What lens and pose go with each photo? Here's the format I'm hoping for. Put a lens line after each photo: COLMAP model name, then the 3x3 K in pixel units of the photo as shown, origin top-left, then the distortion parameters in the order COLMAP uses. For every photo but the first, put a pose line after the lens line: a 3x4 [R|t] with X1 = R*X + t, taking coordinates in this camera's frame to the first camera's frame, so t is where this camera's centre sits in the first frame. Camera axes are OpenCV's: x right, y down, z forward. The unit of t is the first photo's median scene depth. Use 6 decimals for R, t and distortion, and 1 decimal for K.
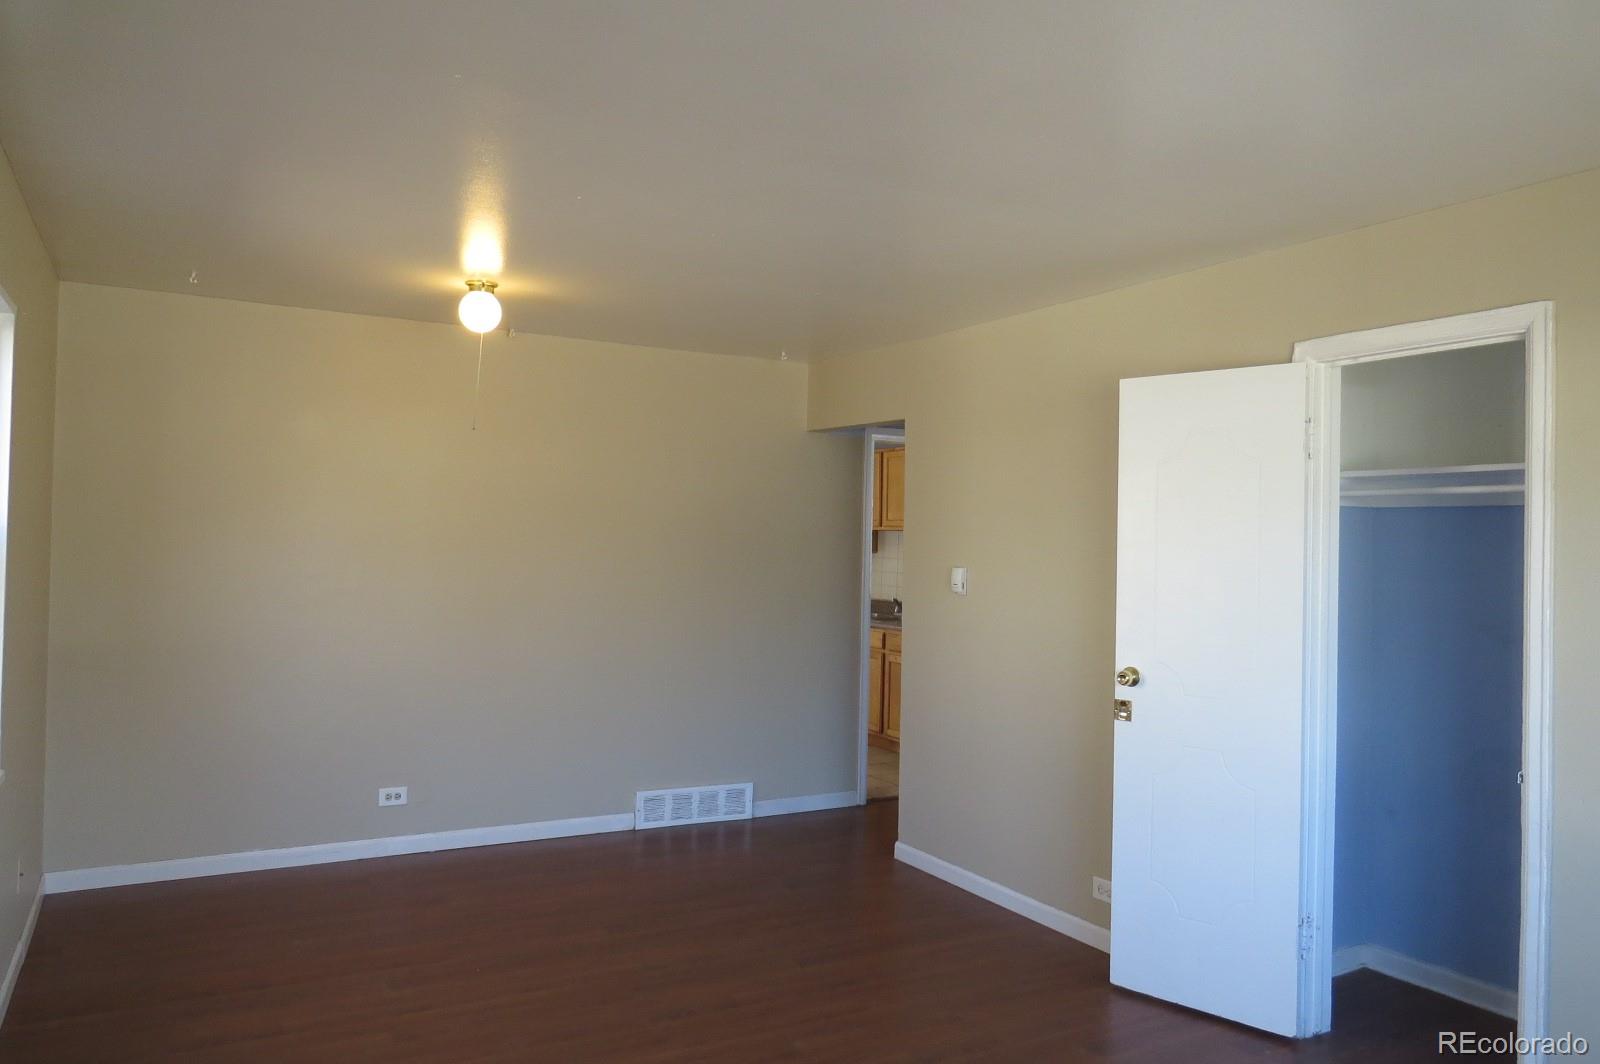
lens RADIAL K [[1145.3, 0, 800.0], [0, 1145.3, 532.0], [0, 0, 1]] dist [-0.002409, -0.000025]
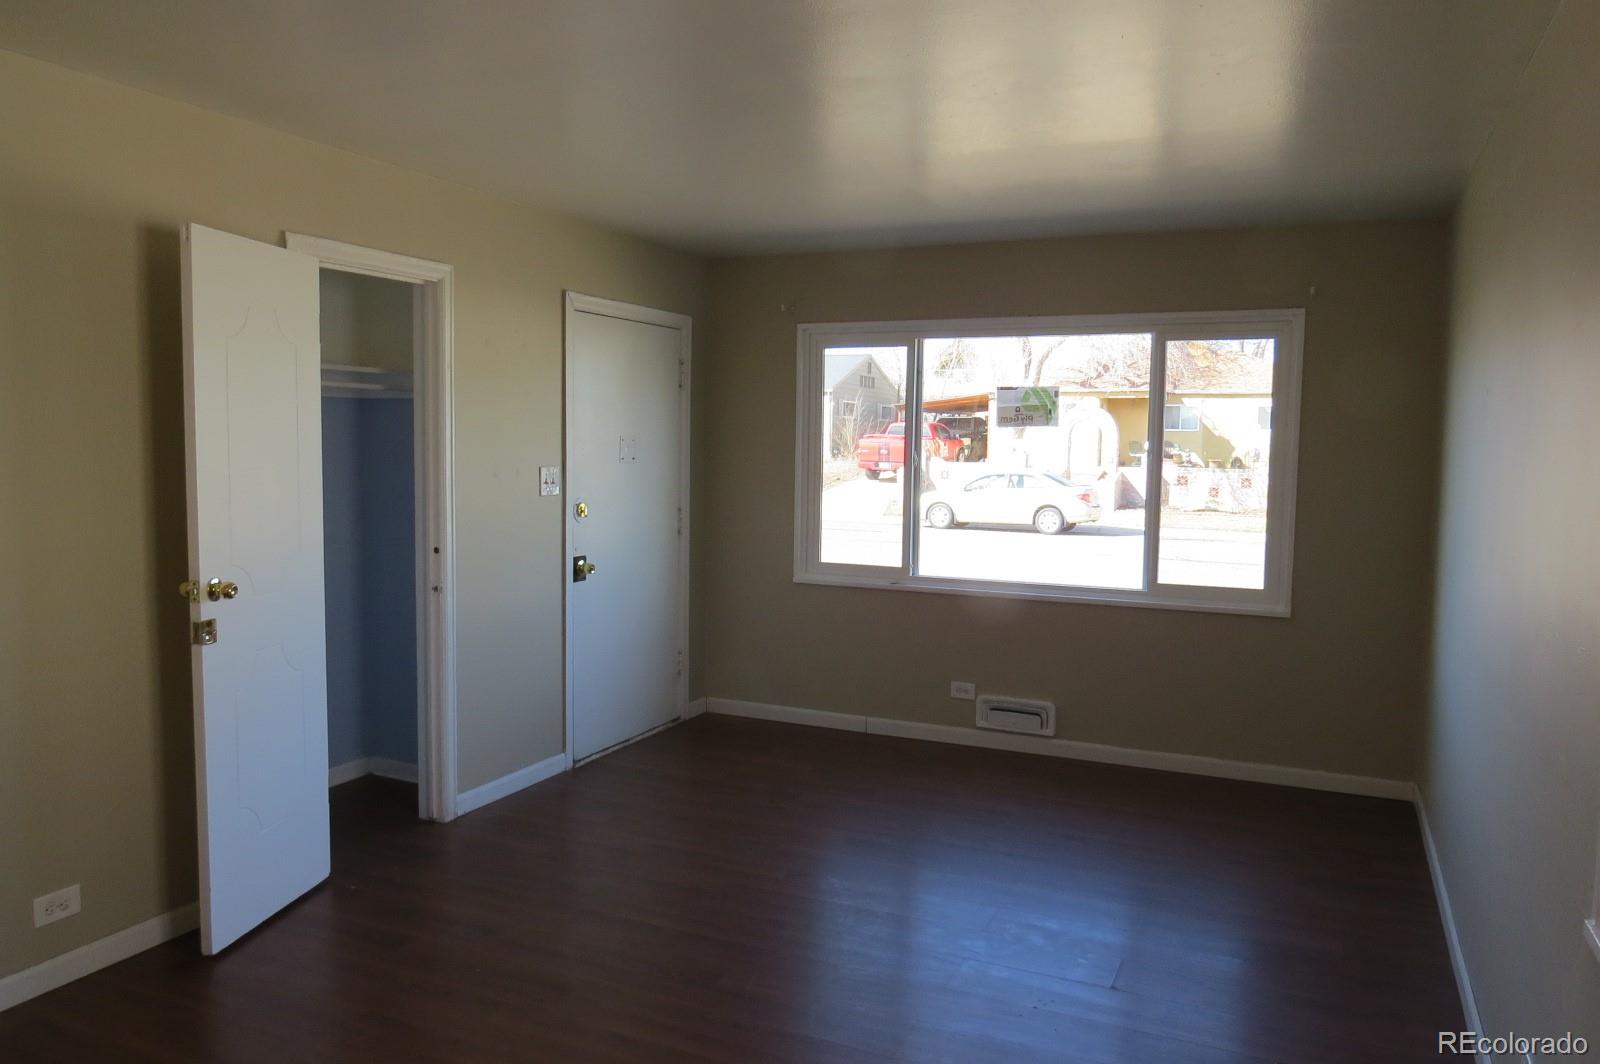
lens RADIAL K [[1145.3, 0, 800.0], [0, 1145.3, 532.0], [0, 0, 1]] dist [-0.002409, -0.000025]
pose [[-0.585781, -0.097084, 0.804633, -0.708758], [-0.032837, 0.994827, 0.096126, -0.012063], [-0.809804, 0.029887, -0.585939, 1.279581]]
